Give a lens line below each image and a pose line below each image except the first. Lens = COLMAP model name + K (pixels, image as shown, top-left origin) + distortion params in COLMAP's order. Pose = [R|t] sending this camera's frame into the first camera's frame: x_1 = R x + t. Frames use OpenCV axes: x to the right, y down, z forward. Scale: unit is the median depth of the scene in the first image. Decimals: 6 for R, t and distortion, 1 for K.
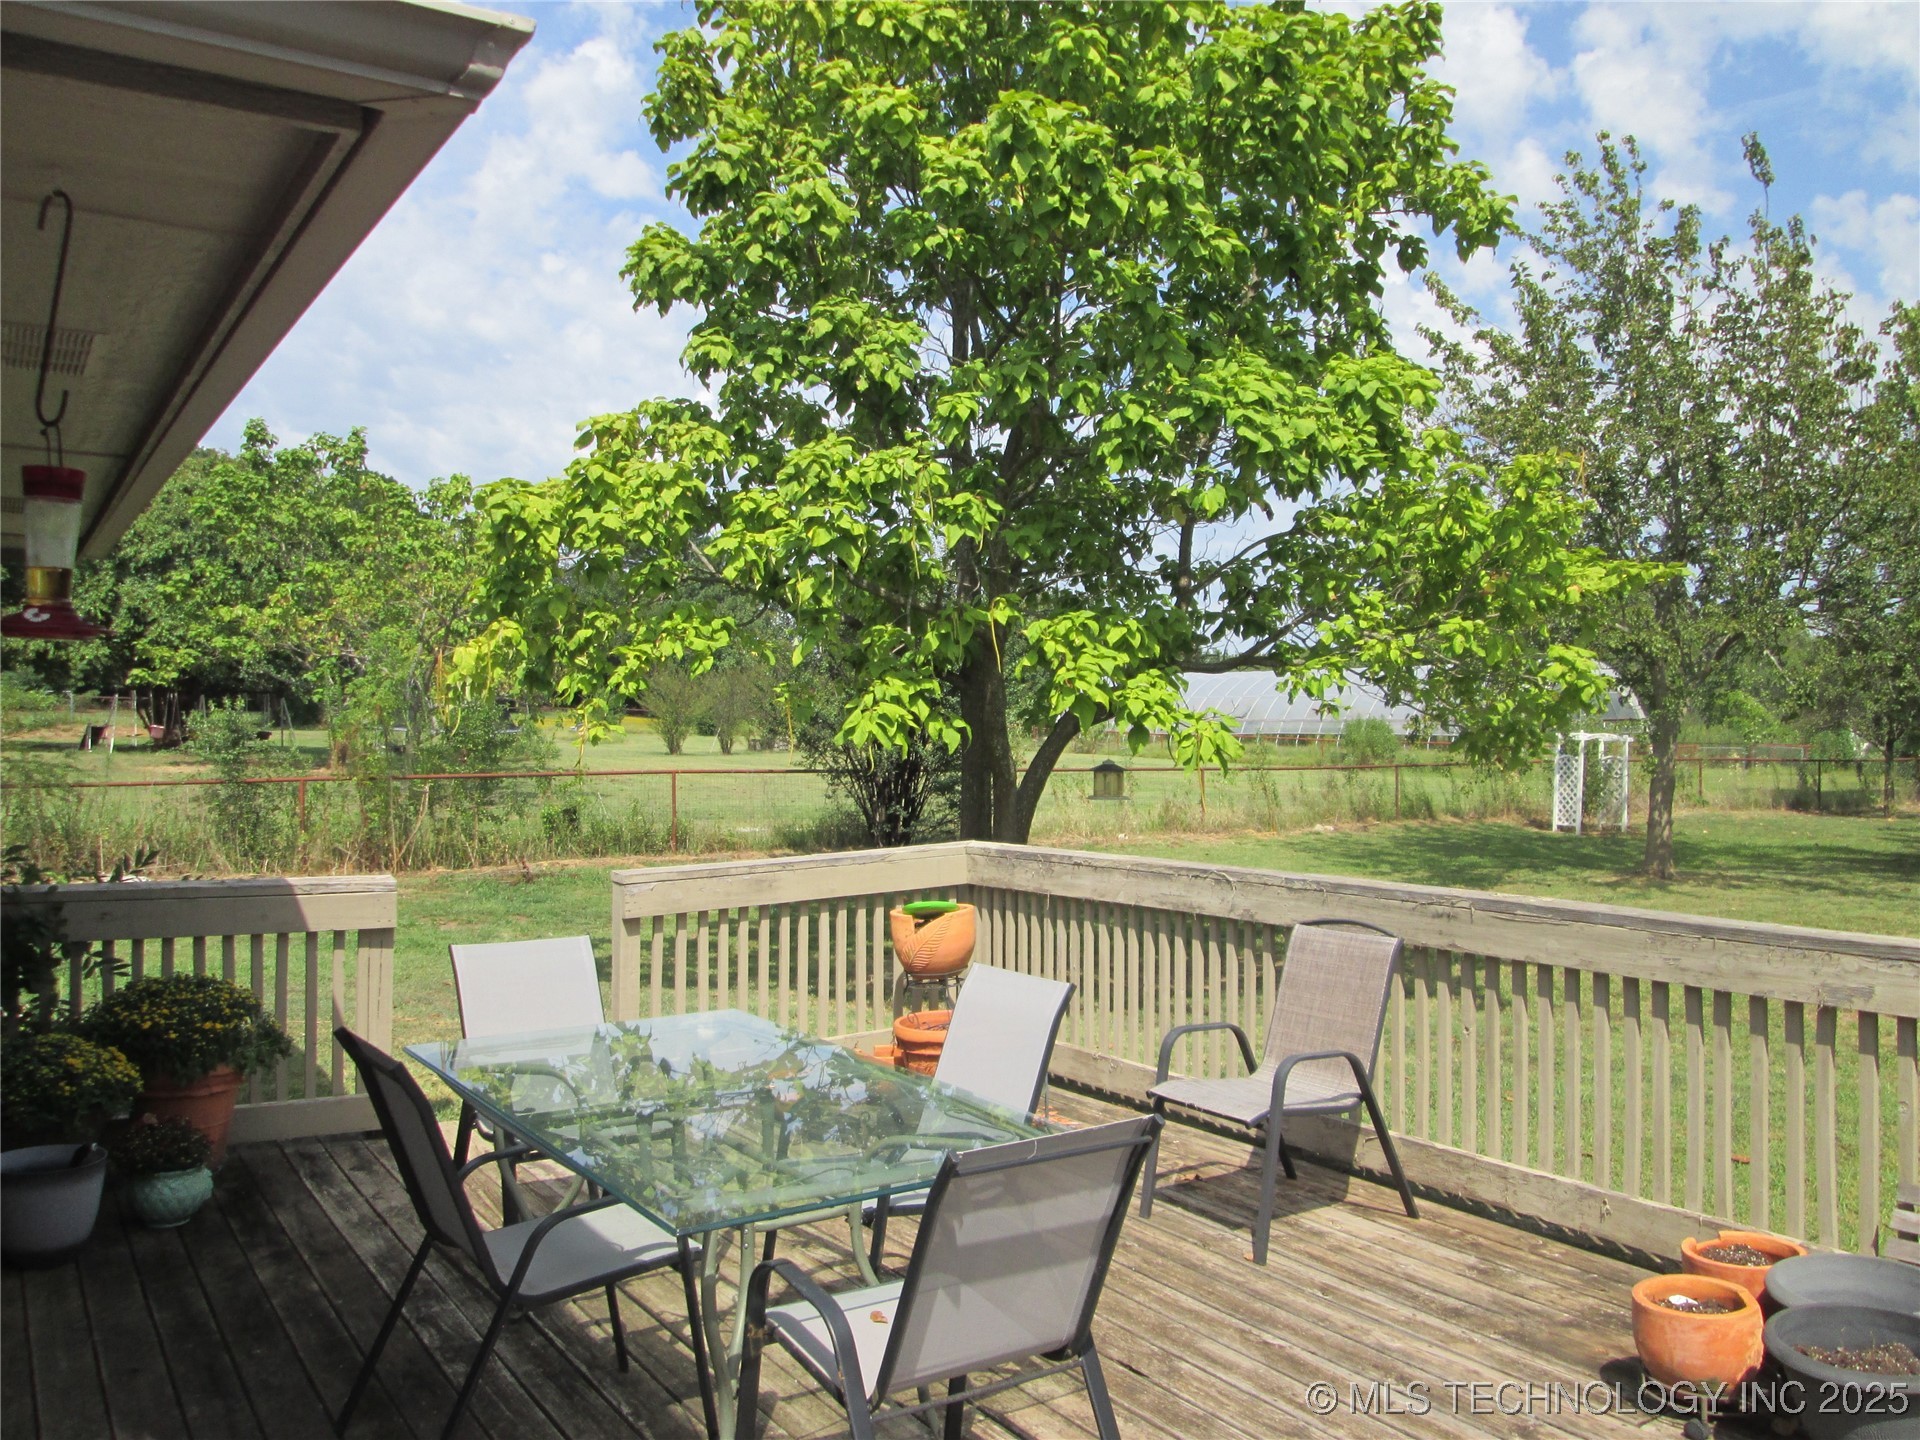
lens RADIAL K [[1595.8, 0, 964.2], [0, 1595.8, 713.3], [0, 0, 1]] dist [-0.061965, 0.032419]
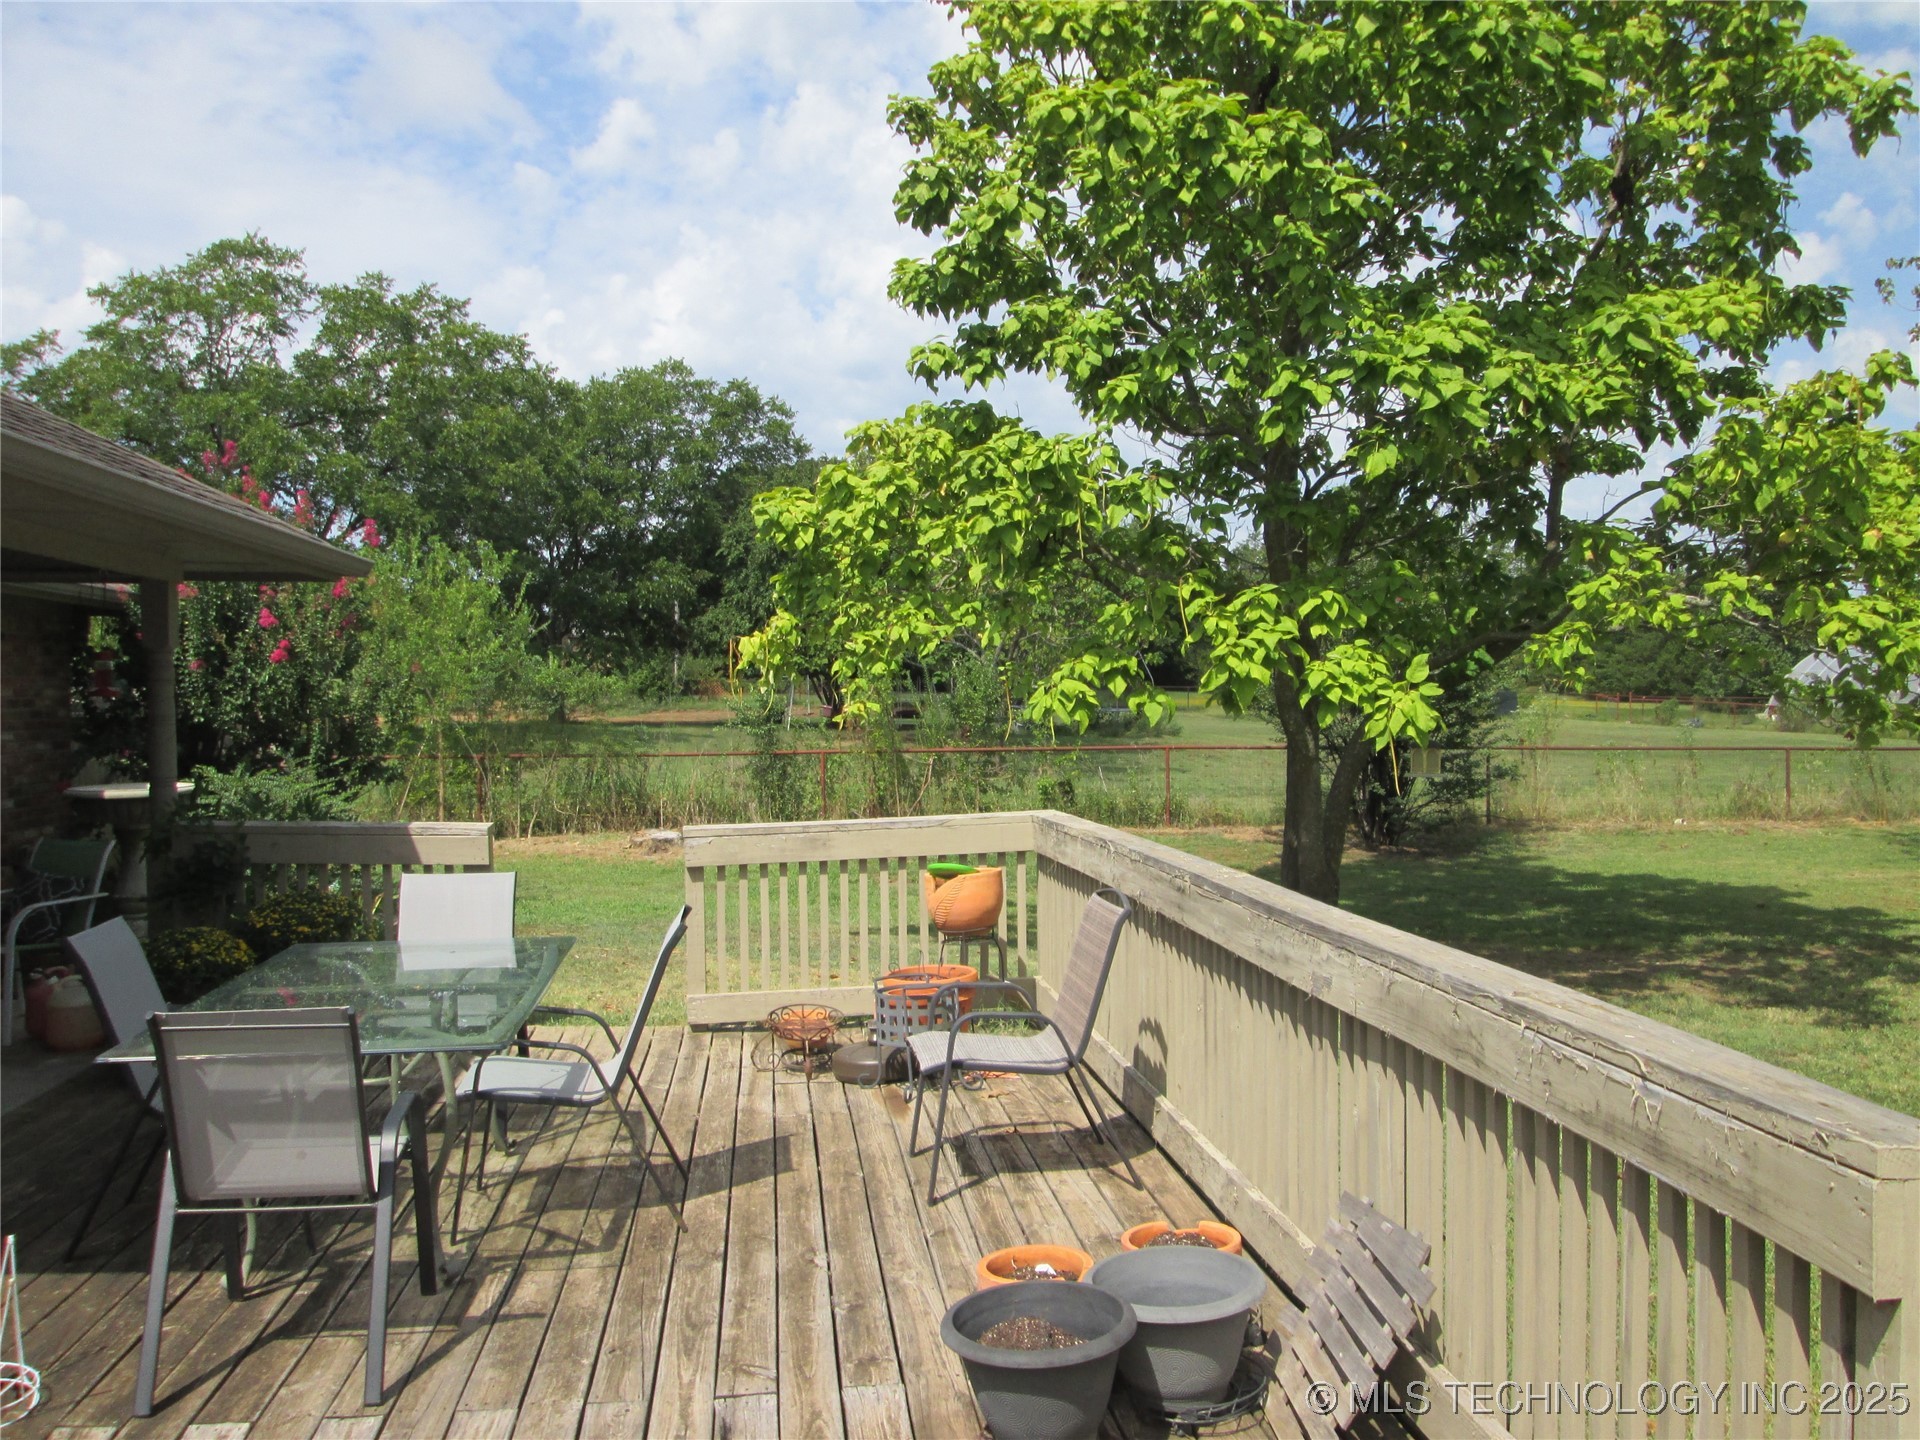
lens RADIAL K [[1595.8, 0, 948.5], [0, 1595.8, 708.9], [0, 0, 1]] dist [-0.061965, 0.032419]
pose [[0.896268, -0.005215, -0.443482, 0.313245], [0.010057, 0.999913, 0.008567, 0.002782], [0.443398, -0.012139, 0.896242, 0.025009]]
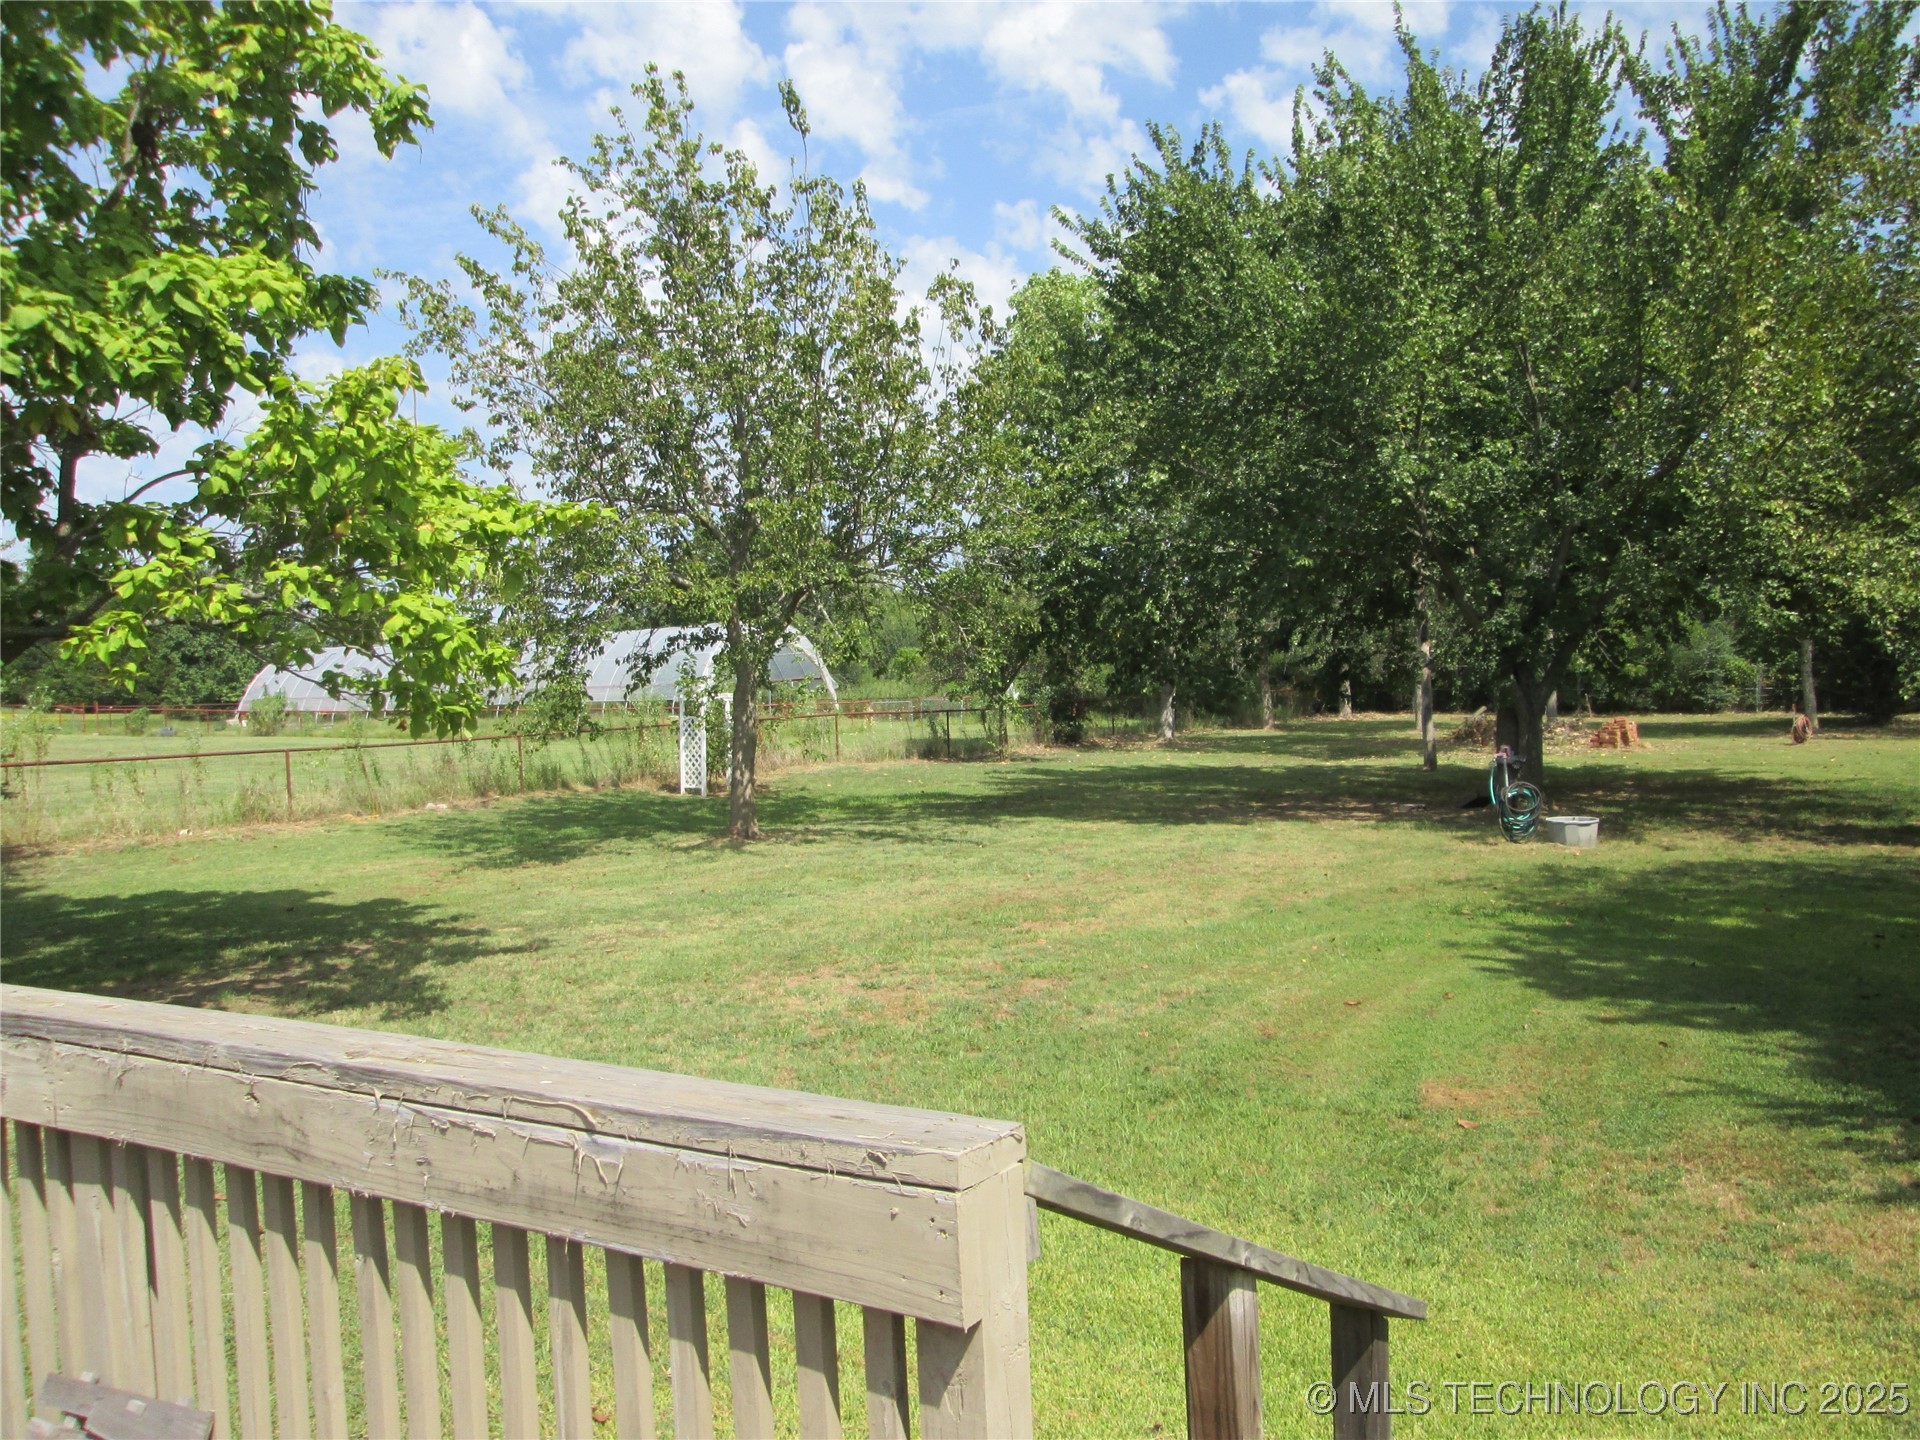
lens RADIAL K [[1595.8, 0, 958.6], [0, 1595.8, 723.4], [0, 0, 1]] dist [-0.061965, 0.032419]
pose [[0.893920, -0.046359, 0.445823, 0.253863], [0.034963, 0.998818, 0.033757, 0.008261], [-0.446861, -0.014589, 0.894484, 0.100845]]
